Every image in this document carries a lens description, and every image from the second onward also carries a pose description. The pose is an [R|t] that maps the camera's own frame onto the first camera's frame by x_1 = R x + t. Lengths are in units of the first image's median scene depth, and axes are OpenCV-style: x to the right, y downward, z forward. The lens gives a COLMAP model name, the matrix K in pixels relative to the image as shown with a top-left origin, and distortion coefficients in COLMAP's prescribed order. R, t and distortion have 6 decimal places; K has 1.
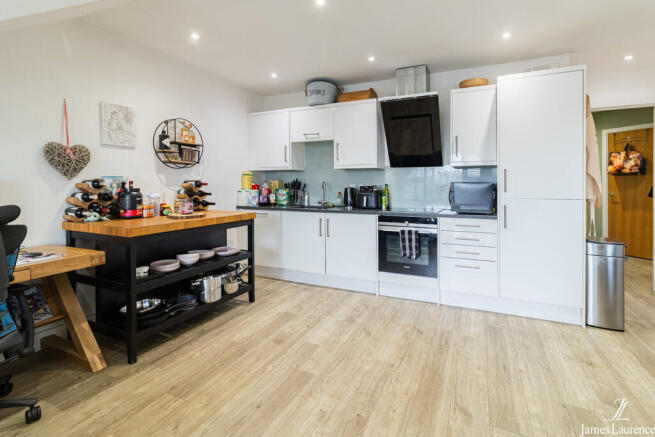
lens RADIAL K [[315.3, 0, 327.7], [0, 315.3, 192.1], [0, 0, 1]] dist [0.001835, 0.000592]
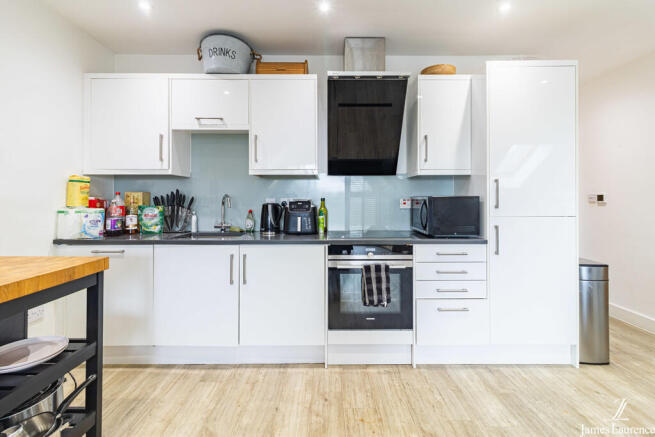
lens RADIAL K [[315.3, 0, 327.7], [0, 315.3, 192.1], [0, 0, 1]] dist [0.001835, 0.000592]
pose [[0.901588, 0.006307, 0.432551, -0.114422], [0.011269, 0.999212, -0.038060, -0.011747], [-0.432450, 0.039189, 0.900806, 0.351884]]
